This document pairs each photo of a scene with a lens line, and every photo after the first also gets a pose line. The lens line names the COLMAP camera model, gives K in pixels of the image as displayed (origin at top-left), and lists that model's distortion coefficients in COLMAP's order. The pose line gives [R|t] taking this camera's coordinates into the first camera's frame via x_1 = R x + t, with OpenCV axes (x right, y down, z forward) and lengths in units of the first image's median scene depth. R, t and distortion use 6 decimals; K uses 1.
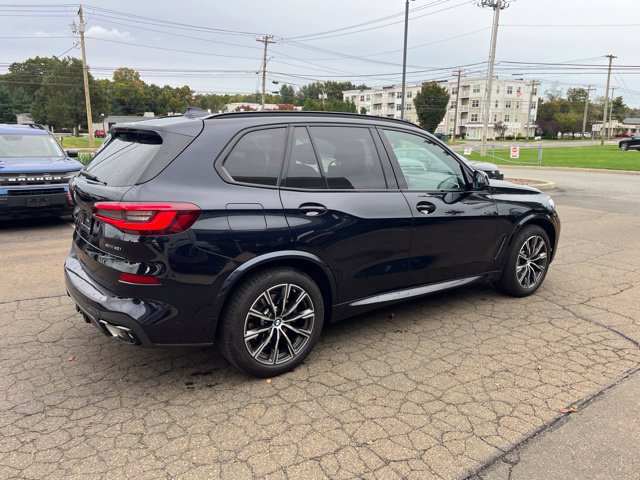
lens RADIAL K [[482.4, 0, 318.4], [0, 482.4, 234.7], [0, 0, 1]] dist [0.077450, -0.098040]
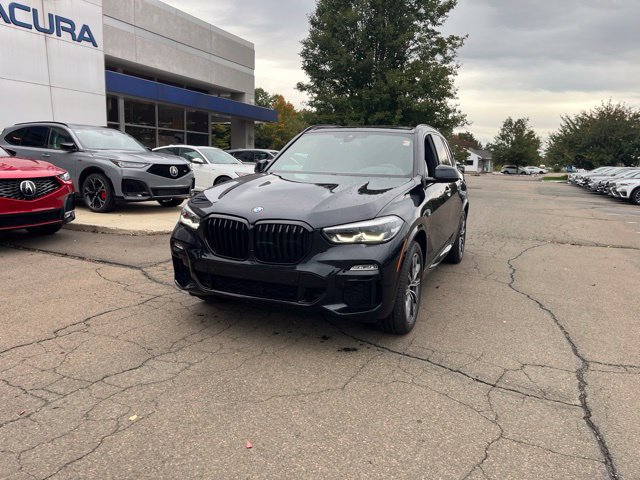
lens RADIAL K [[482.4, 0, 319.4], [0, 482.4, 239.7], [0, 0, 1]] dist [0.077450, -0.098040]
pose [[-0.858740, 0.045344, -0.510402, 0.827837], [-0.144674, 0.934096, 0.326395, -0.356957], [0.491564, 0.354130, -0.795586, 2.072223]]
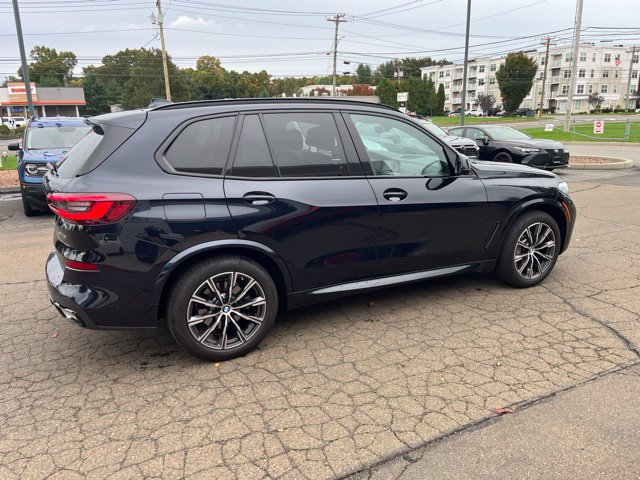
lens RADIAL K [[482.4, 0, 318.4], [0, 482.4, 242.3], [0, 0, 1]] dist [0.077450, -0.098040]
pose [[0.987240, 0.007958, -0.159038, 0.201303], [0.000192, 0.998690, 0.051161, -0.009312], [0.159237, -0.050538, 0.985946, 0.019810]]
